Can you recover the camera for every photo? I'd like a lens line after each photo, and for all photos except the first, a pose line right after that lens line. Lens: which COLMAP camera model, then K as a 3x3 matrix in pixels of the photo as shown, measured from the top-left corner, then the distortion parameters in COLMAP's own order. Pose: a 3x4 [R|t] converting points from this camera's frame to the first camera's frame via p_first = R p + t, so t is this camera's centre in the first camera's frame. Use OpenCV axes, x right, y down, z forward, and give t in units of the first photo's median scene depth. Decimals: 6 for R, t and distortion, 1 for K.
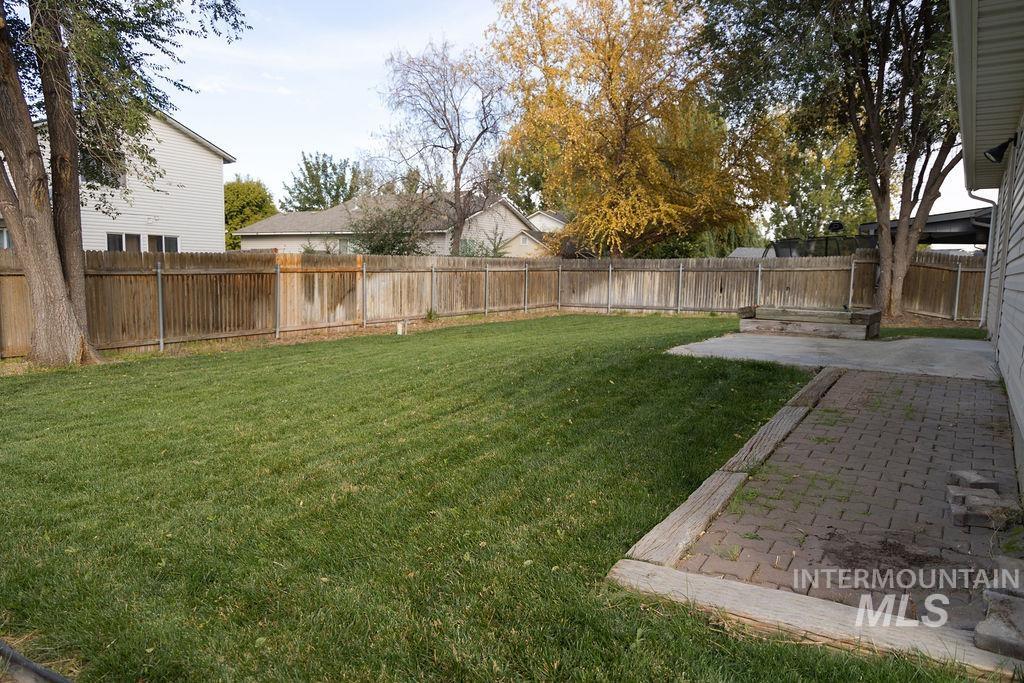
lens RADIAL K [[675.0, 0, 512.0], [0, 675.0, 341.5], [0, 0, 1]] dist [-0.027637, -0.001338]
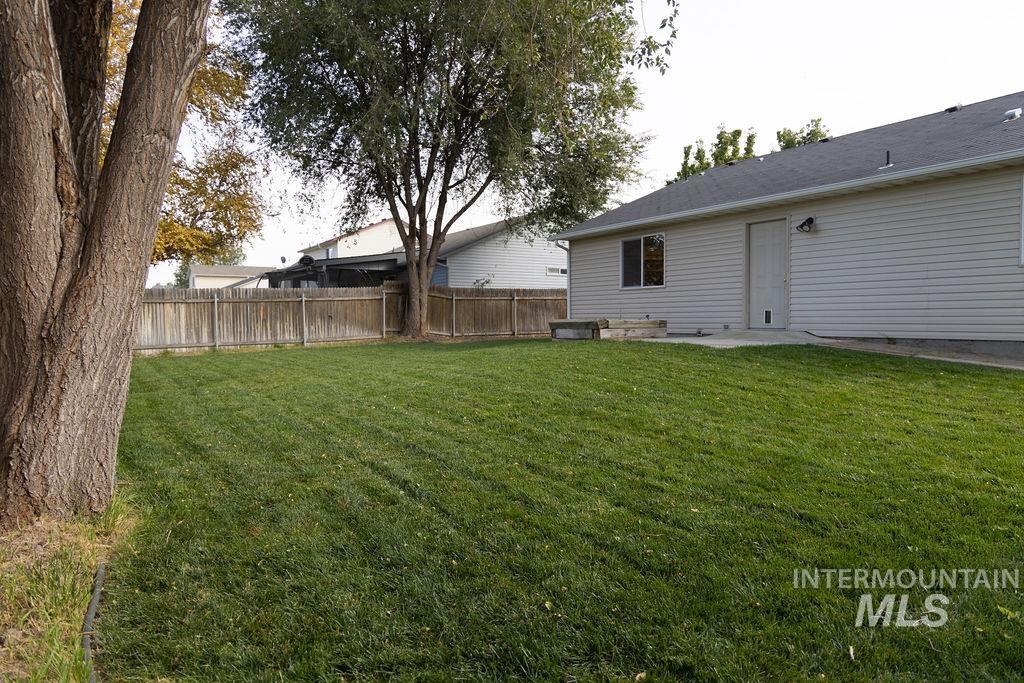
lens RADIAL K [[675.0, 0, 512.0], [0, 675.0, 341.5], [0, 0, 1]] dist [-0.027637, -0.001338]
pose [[0.404171, -0.056349, 0.912946, -0.395026], [0.110377, 0.993812, 0.012475, -0.019988], [-0.907999, 0.095726, 0.407890, 0.276322]]
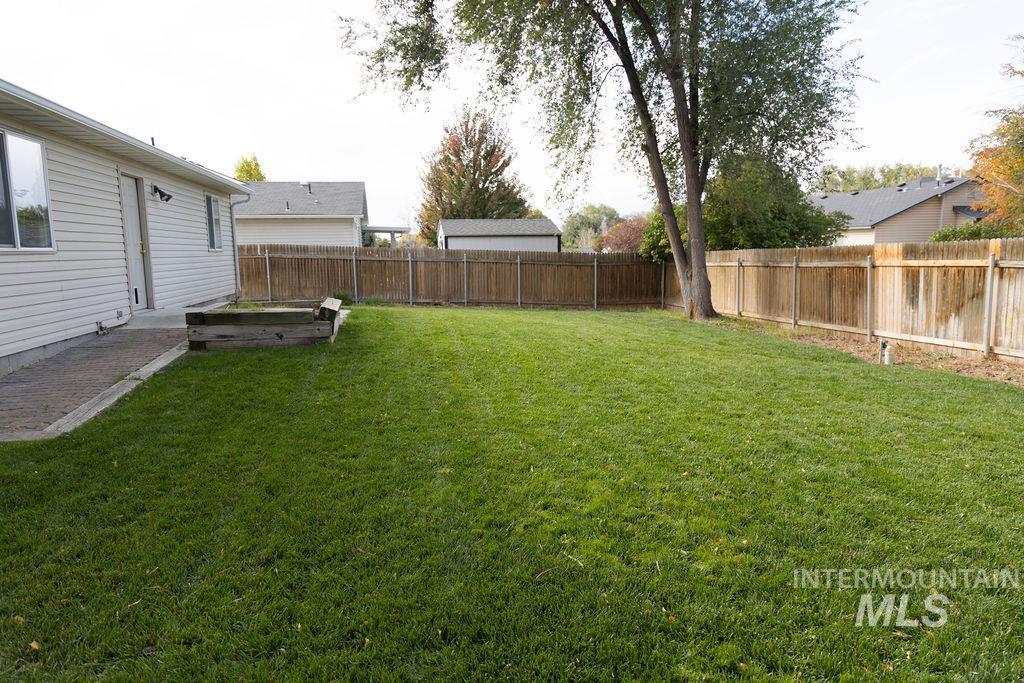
lens RADIAL K [[675.0, 0, 512.0], [0, 675.0, 341.5], [0, 0, 1]] dist [-0.027637, -0.001338]
pose [[-0.711964, 0.078744, -0.697787, 0.636250], [-0.079813, 0.978179, 0.191820, -0.144314], [0.697665, 0.192262, -0.690144, 1.358765]]
